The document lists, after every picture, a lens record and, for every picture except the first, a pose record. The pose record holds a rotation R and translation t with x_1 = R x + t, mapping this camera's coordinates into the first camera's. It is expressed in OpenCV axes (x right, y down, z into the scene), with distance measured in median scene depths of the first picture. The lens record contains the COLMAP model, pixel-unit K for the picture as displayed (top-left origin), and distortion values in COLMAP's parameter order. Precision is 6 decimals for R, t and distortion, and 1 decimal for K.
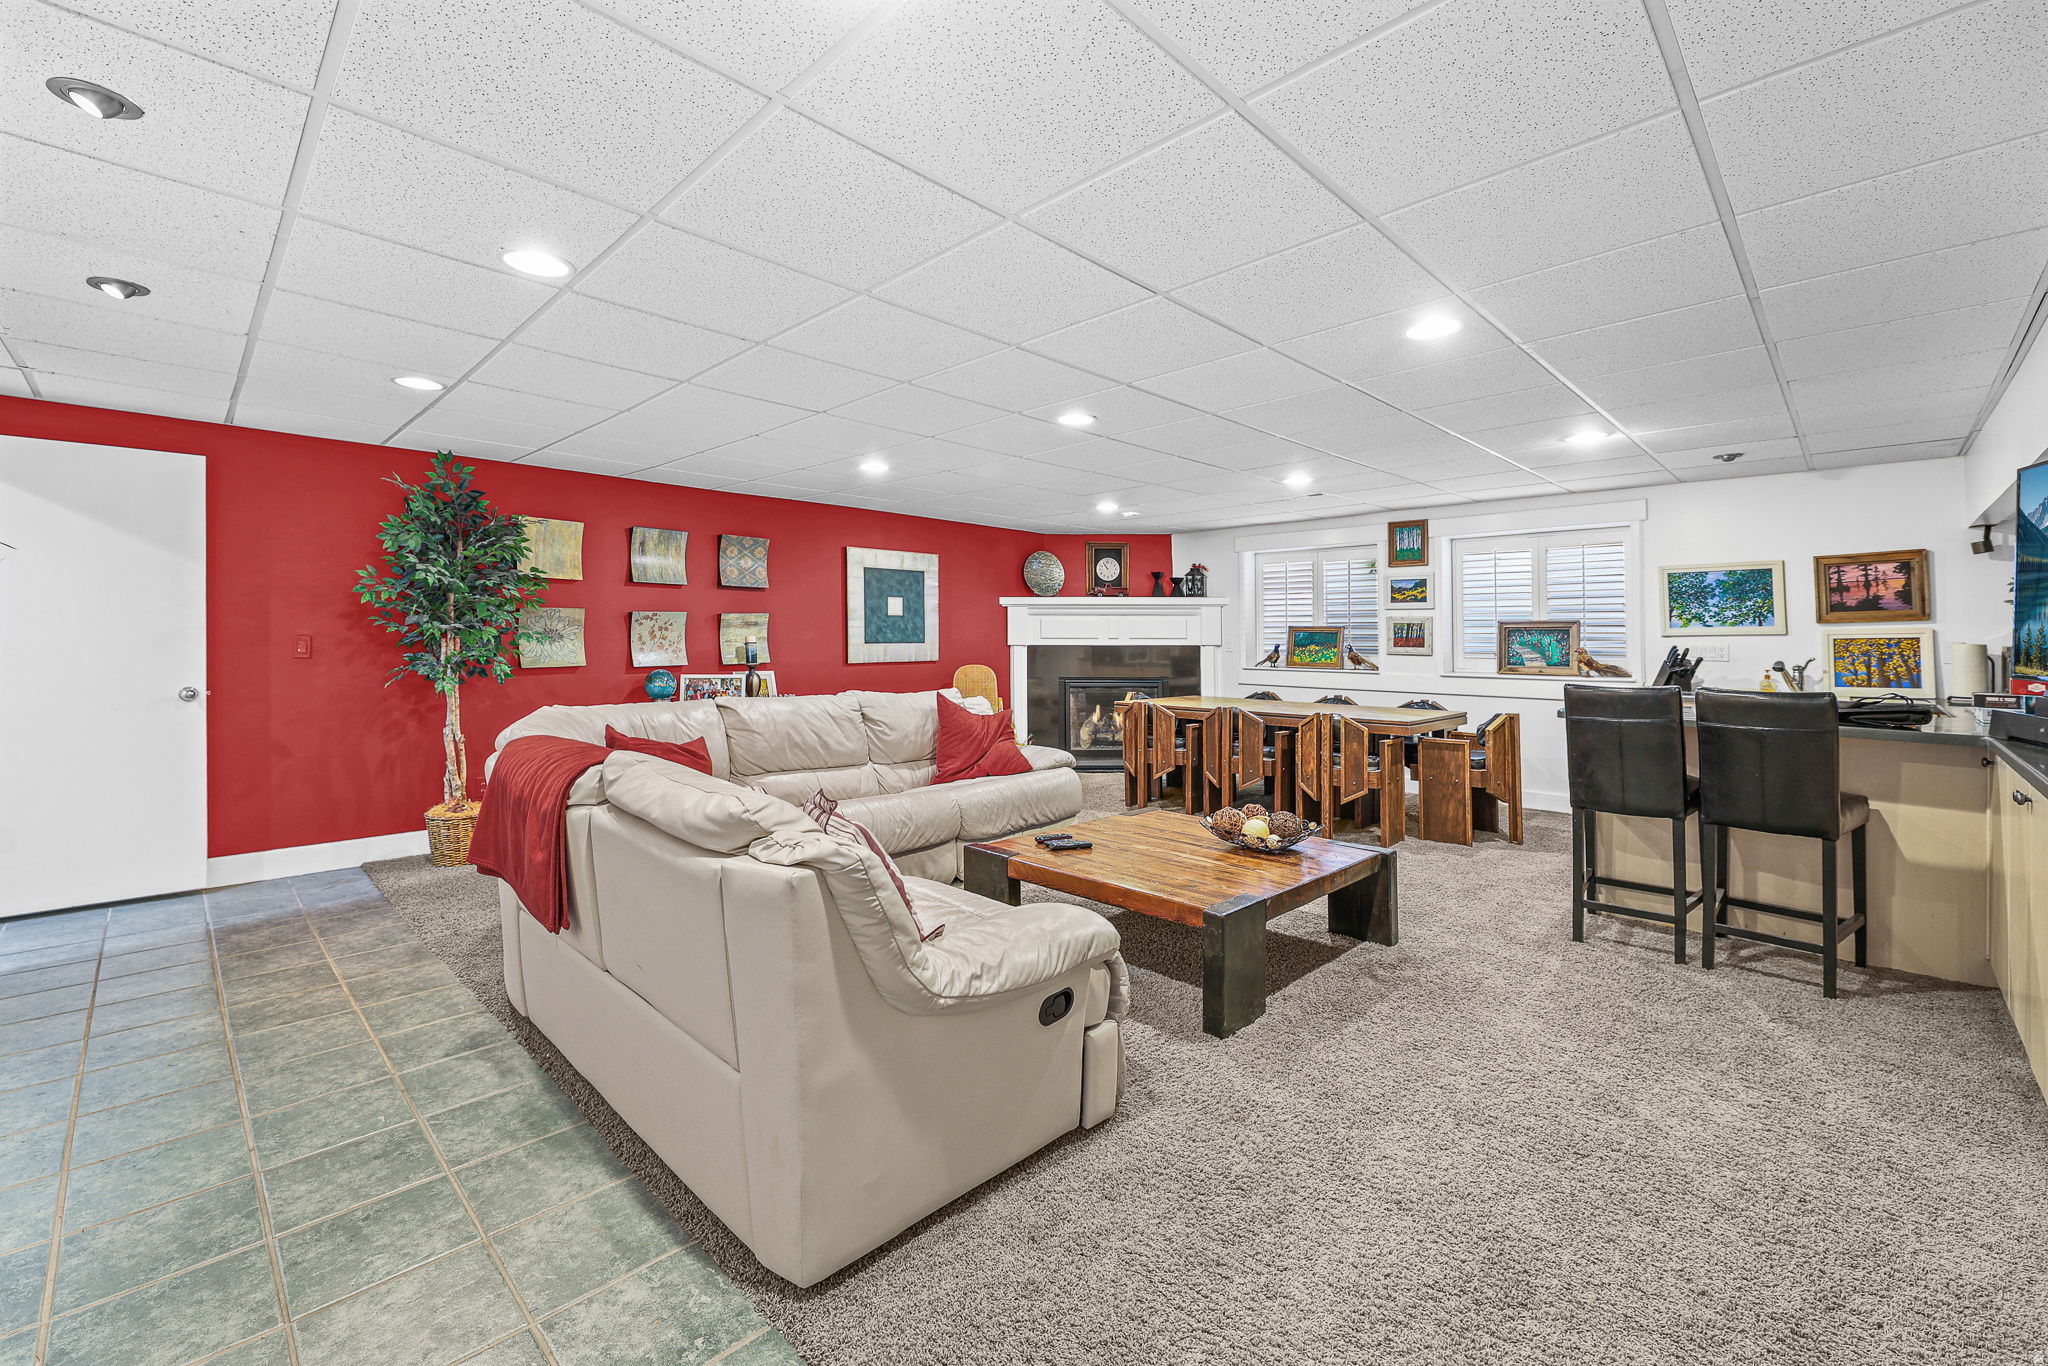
lens RADIAL K [[862.6, 0, 1031.9], [0, 862.6, 638.7], [0, 0, 1]] dist [-0.002614, -0.000177]
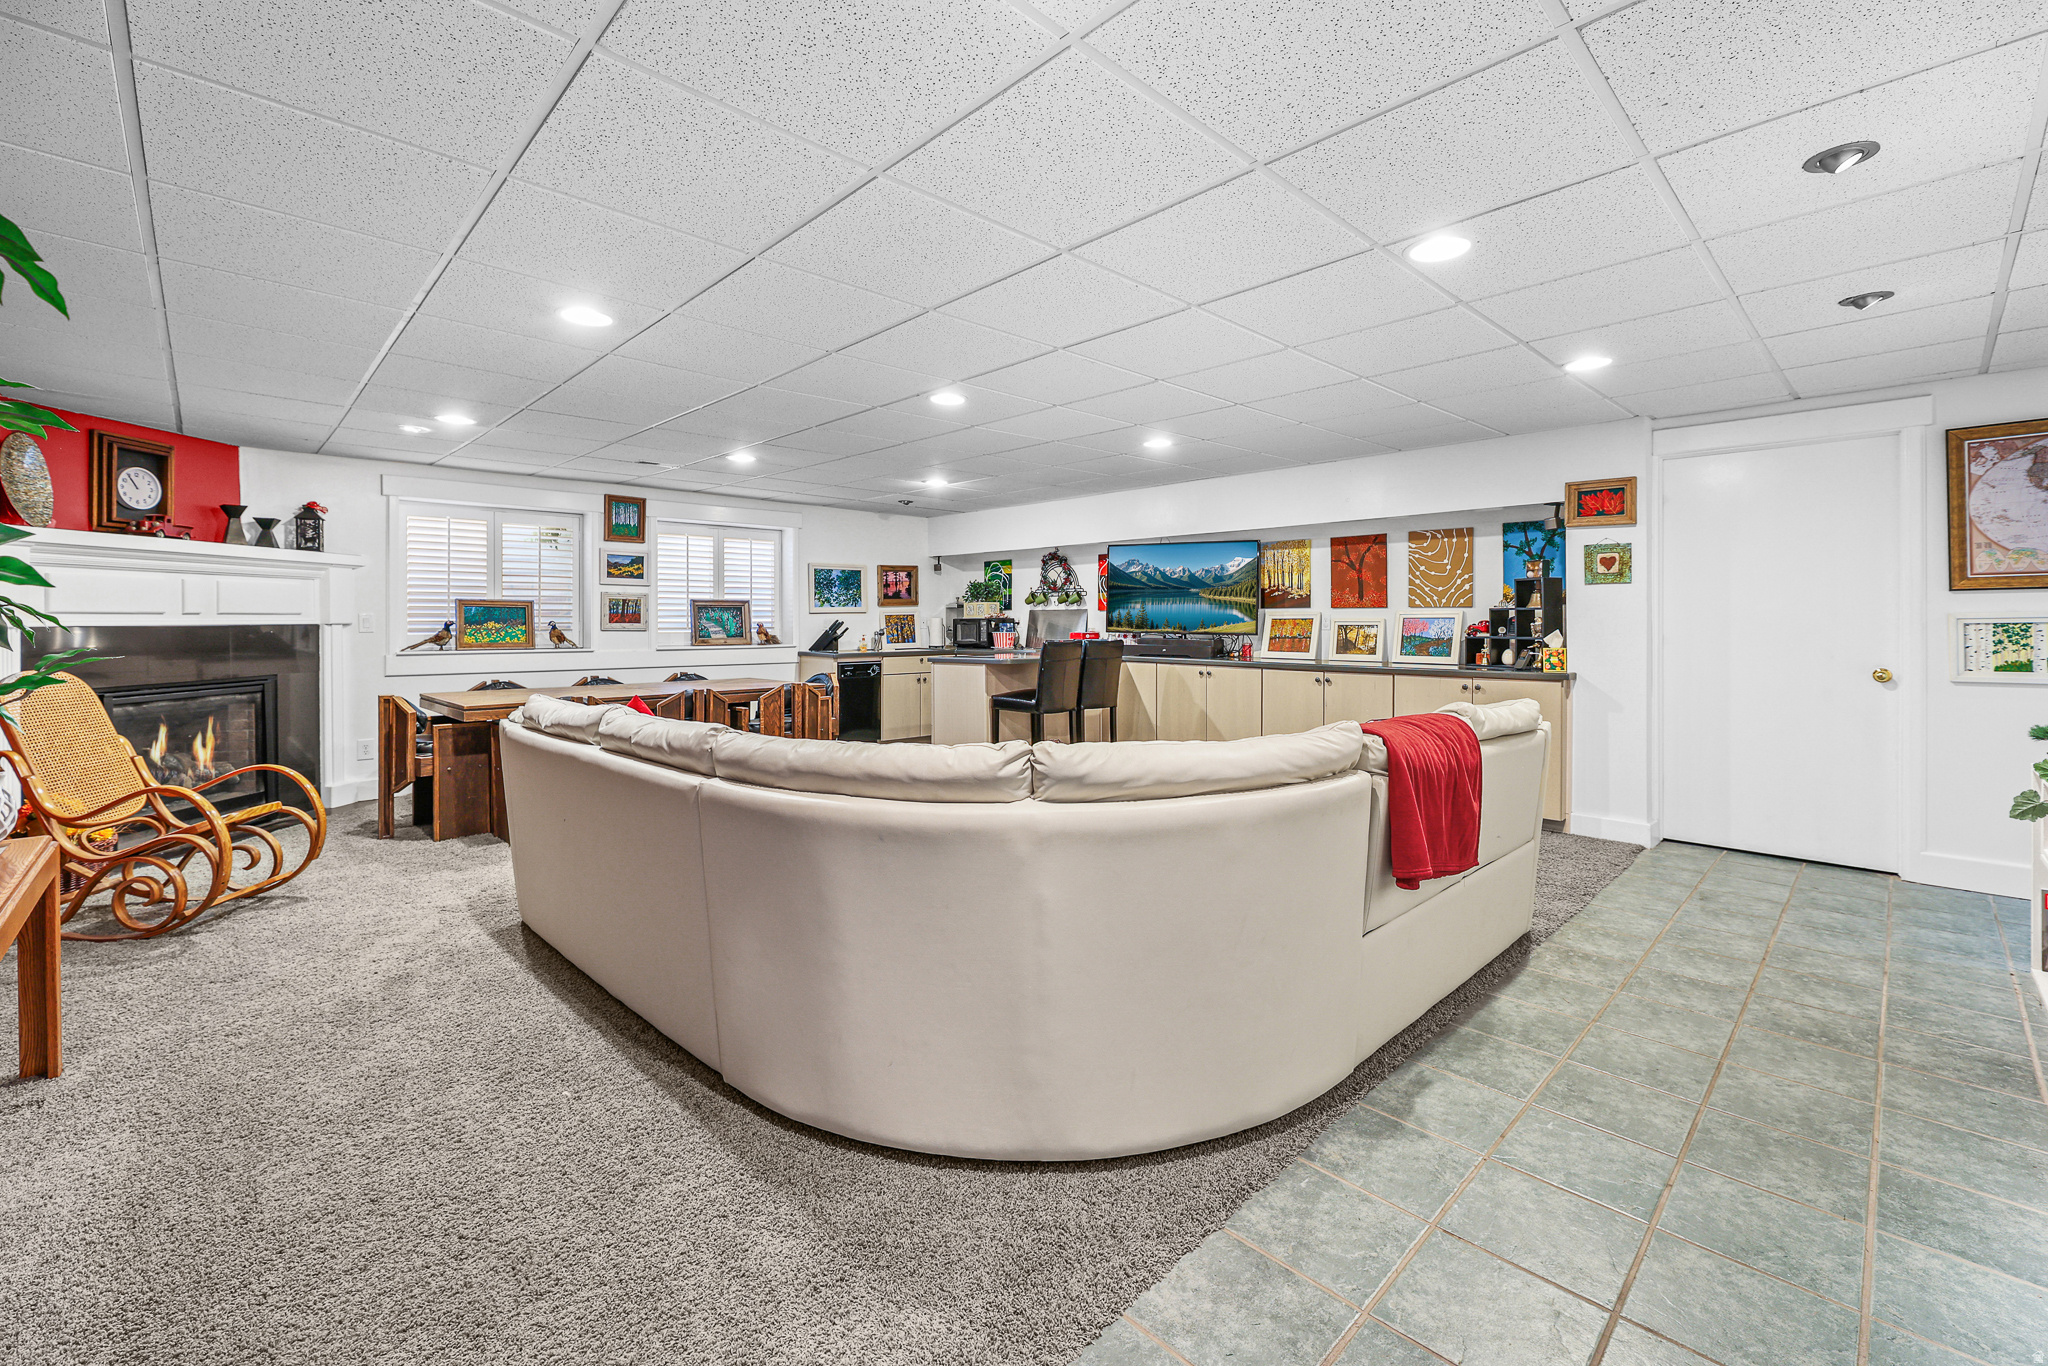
lens RADIAL K [[862.6, 0, 1031.9], [0, 862.6, 638.7], [0, 0, 1]] dist [-0.002614, -0.000177]
pose [[0.019965, -0.027286, 0.999428, -0.677558], [-0.001707, 0.999625, 0.027325, -0.000186], [-0.999799, -0.002252, 0.019911, 0.619703]]
